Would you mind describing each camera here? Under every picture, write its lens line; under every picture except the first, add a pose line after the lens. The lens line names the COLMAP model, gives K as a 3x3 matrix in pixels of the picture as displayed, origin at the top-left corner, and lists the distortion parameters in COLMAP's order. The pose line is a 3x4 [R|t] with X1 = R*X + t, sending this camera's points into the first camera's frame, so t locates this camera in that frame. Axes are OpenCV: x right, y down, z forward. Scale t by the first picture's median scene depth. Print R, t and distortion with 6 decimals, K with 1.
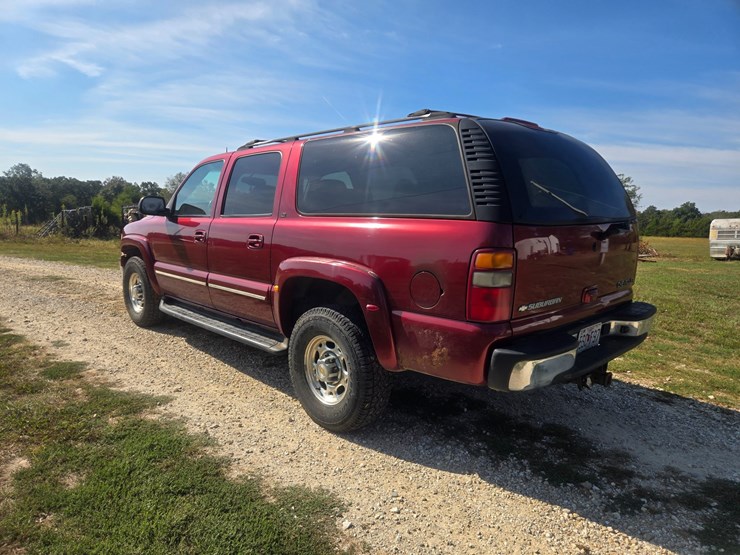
lens RADIAL K [[493.5, 0, 357.4], [0, 493.5, 277.1], [0, 0, 1]] dist [0.073632, -0.054266]
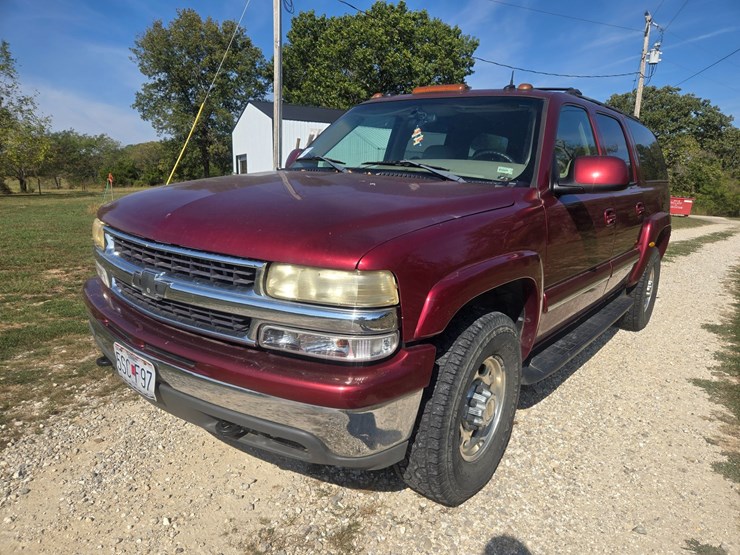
lens RADIAL K [[493.6, 0, 375.5], [0, 493.6, 279.1], [0, 0, 1]] dist [0.061442, -0.040645]
pose [[-0.157897, -0.232094, 0.959792, -1.280169], [0.094507, 0.963971, 0.248652, -0.270766], [-0.982923, 0.129968, -0.130274, 1.871386]]
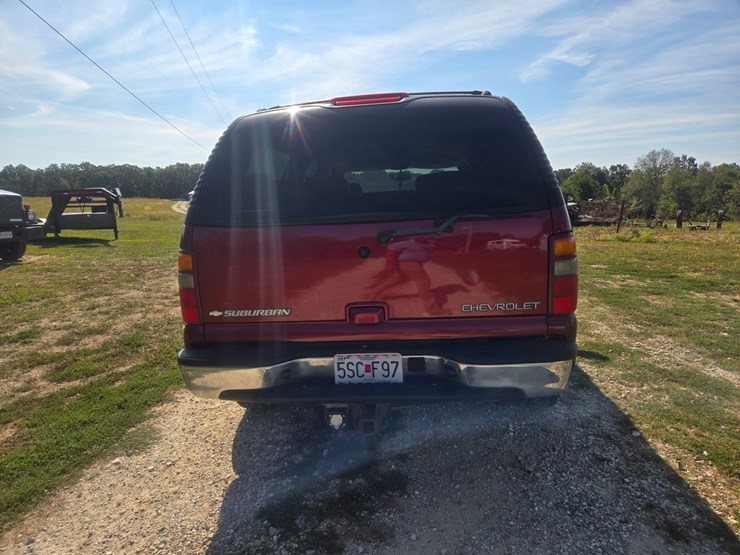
lens RADIAL K [[493.5, 0, 366.1], [0, 493.5, 274.4], [0, 0, 1]] dist [0.073632, -0.054266]
pose [[0.649798, 0.071720, -0.756715, 0.903201], [-0.053350, 0.997387, 0.048718, -0.054075], [0.758232, 0.008713, 0.651927, 0.432489]]
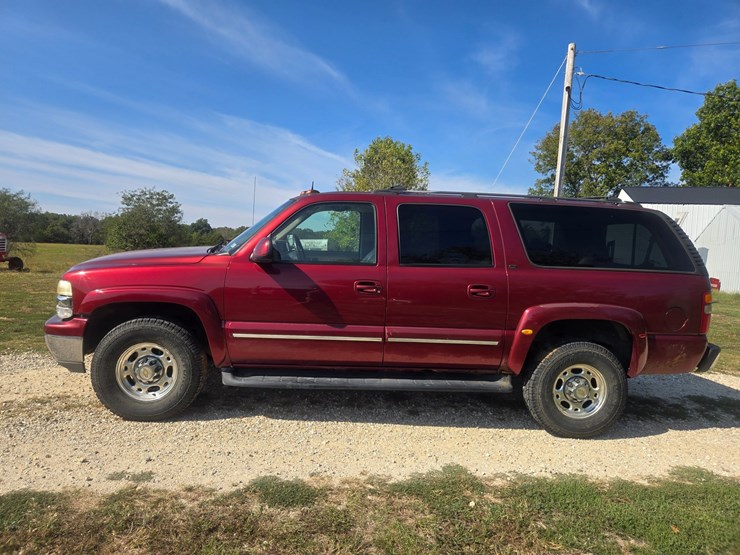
lens RADIAL K [[493.5, 0, 361.6], [0, 493.5, 276.3], [0, 0, 1]] dist [0.073632, -0.054266]
pose [[0.621927, -0.045850, 0.781732, -1.312289], [0.063789, 0.997933, 0.007782, -0.141350], [-0.780473, 0.045026, 0.623566, 0.589733]]
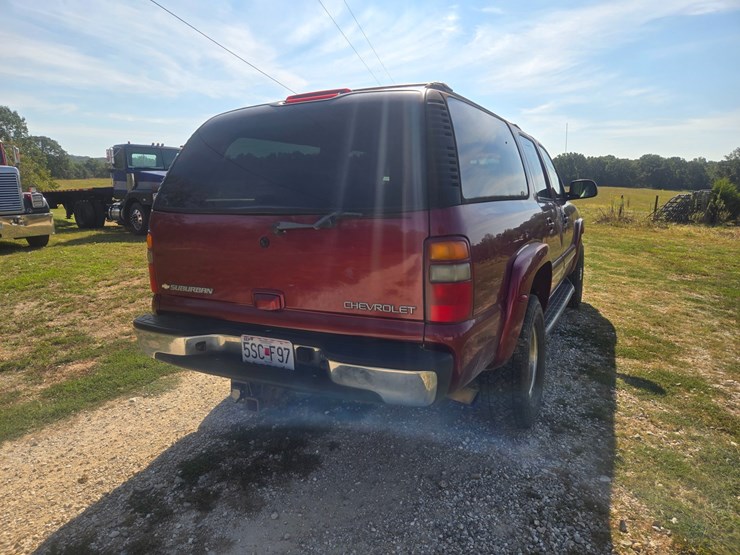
lens RADIAL K [[493.5, 0, 360.8], [0, 493.5, 267.5], [0, 0, 1]] dist [0.073632, -0.054266]
pose [[0.323441, 0.124180, -0.938065, 1.105692], [-0.112678, 0.989352, 0.092119, -0.095513], [0.939516, 0.075905, 0.333989, 0.753141]]
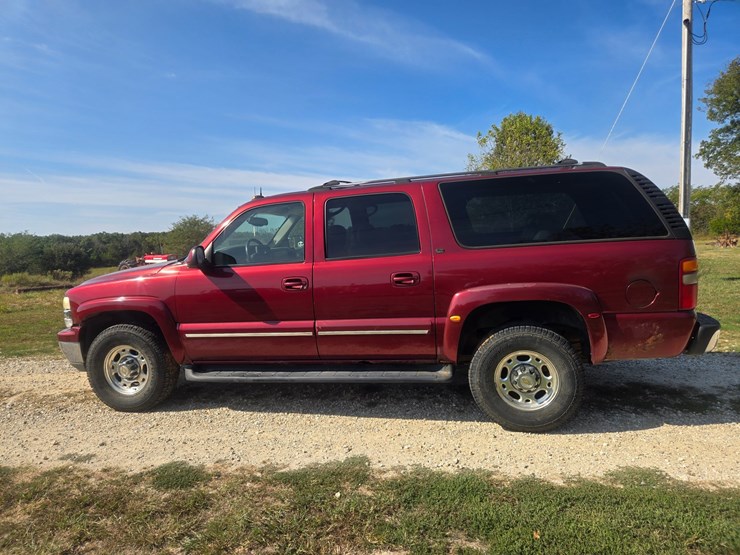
lens RADIAL K [[493.5, 0, 363.7], [0, 493.5, 275.4], [0, 0, 1]] dist [0.073632, -0.054266]
pose [[0.825666, -0.115108, 0.552291, -0.926301], [0.145994, 0.989212, -0.012088, -0.088080], [-0.544942, 0.090612, 0.833563, 0.211082]]
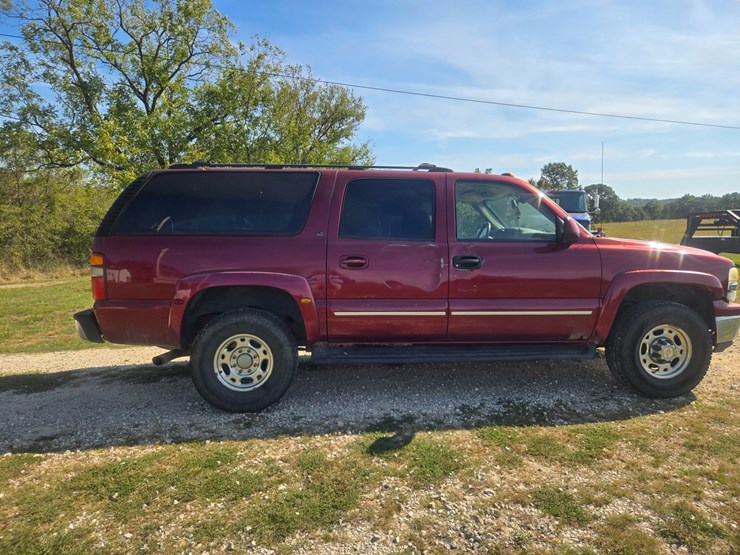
lens RADIAL K [[493.5, 0, 369.0], [0, 493.5, 272.7], [0, 0, 1]] dist [0.073632, -0.054266]
pose [[-0.621901, 0.042792, -0.781926, 1.084983], [-0.112112, 0.983355, 0.142983, -0.277780], [0.775029, 0.176584, -0.606752, 2.227724]]
